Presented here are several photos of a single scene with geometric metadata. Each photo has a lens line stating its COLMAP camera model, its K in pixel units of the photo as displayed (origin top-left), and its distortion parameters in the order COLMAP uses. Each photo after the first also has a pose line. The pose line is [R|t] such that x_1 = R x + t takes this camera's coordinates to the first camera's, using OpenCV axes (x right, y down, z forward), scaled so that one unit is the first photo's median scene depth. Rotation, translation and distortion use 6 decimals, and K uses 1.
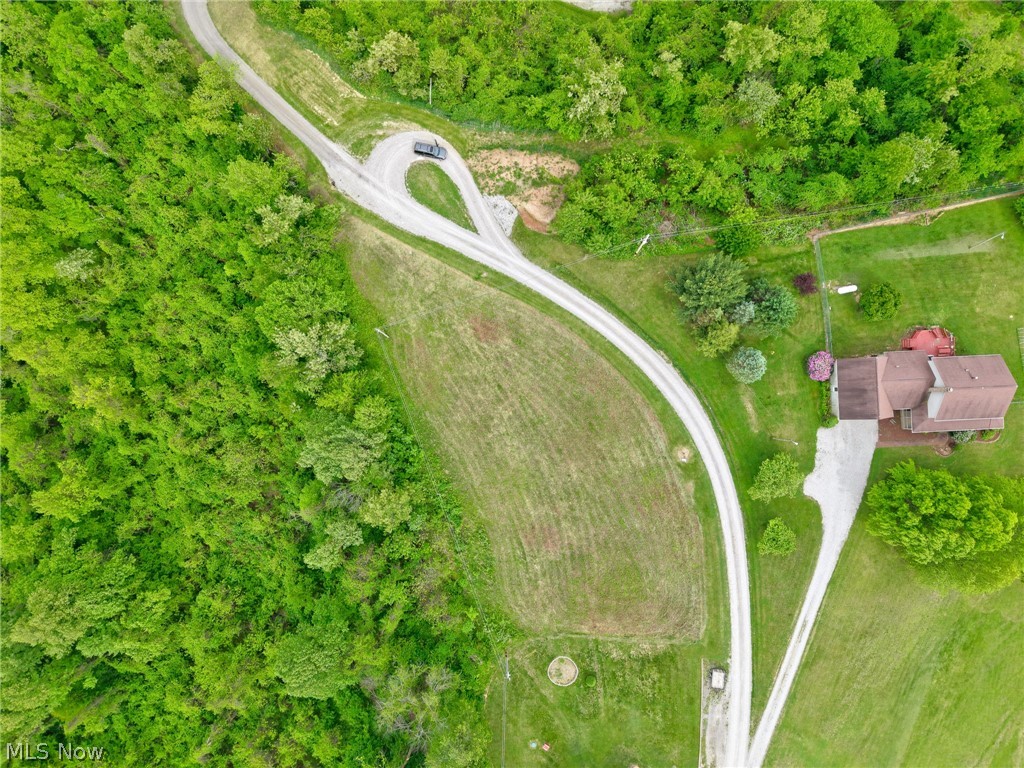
lens RADIAL K [[682.7, 0, 512.0], [0, 682.7, 384.0], [0, 0, 1]] dist [0.036487, -0.039281]
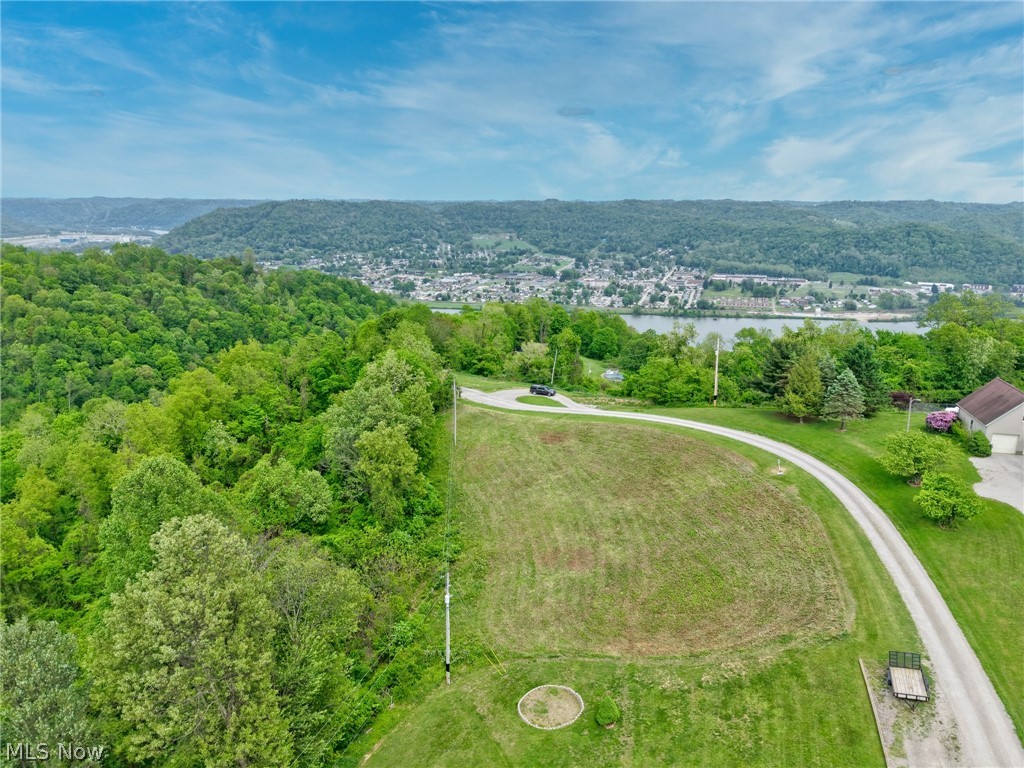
lens RADIAL K [[682.7, 0, 512.0], [0, 682.7, 384.0], [0, 0, 1]] dist [0.036487, -0.039281]
pose [[0.958624, 0.052923, -0.279714, 0.170776], [-0.284031, 0.243981, -0.927254, 0.821064], [0.019172, 0.968335, 0.248918, 0.693520]]
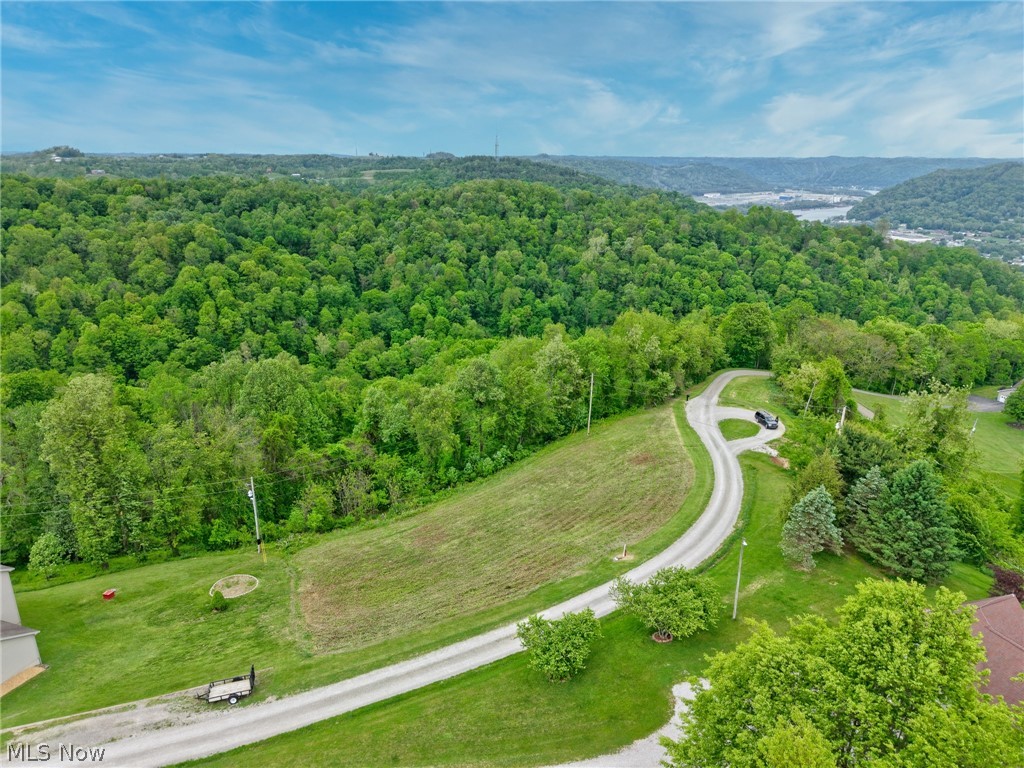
lens RADIAL K [[677.6, 0, 509.8], [0, 677.6, 408.0], [0, 0, 1]] dist [-0.005569, -0.003418]
pose [[0.320053, 0.305673, -0.896733, 0.701985], [-0.947378, 0.109676, -0.300743, 0.351747], [0.006421, 0.945799, 0.324690, 0.648239]]
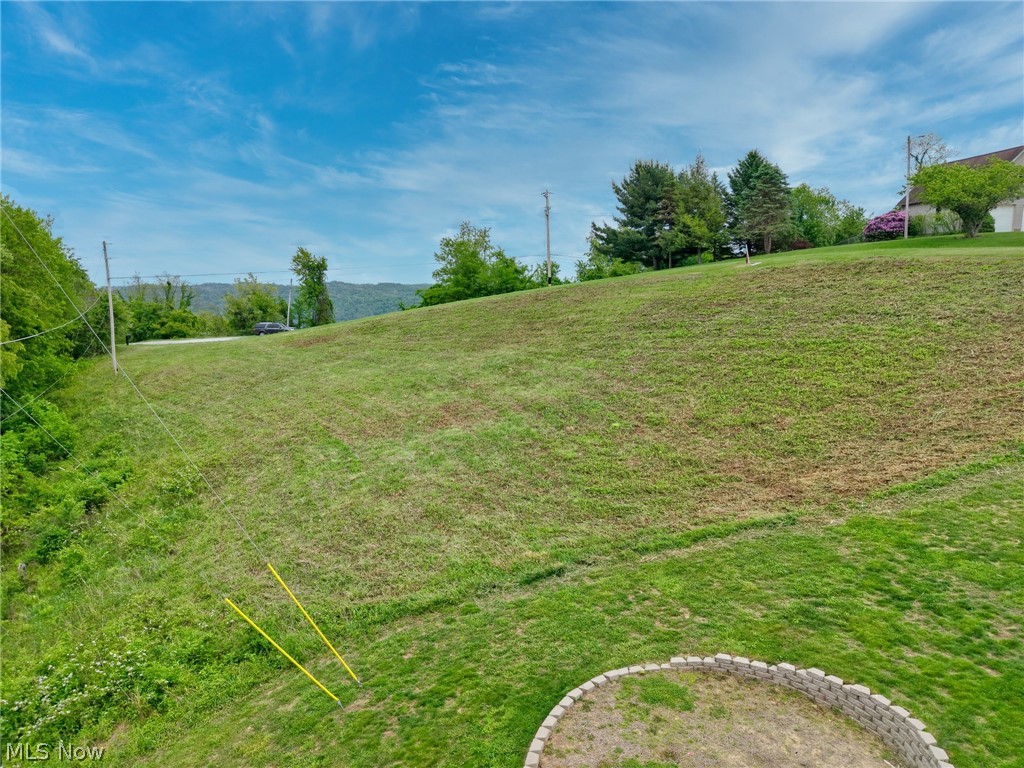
lens RADIAL K [[682.7, 0, 512.0], [0, 682.7, 384.0], [0, 0, 1]] dist [0.036487, -0.039281]
pose [[0.990500, -0.046824, 0.129294, 0.045742], [0.134475, 0.133333, -0.981906, 0.493221], [0.028738, 0.989965, 0.138363, 0.974469]]
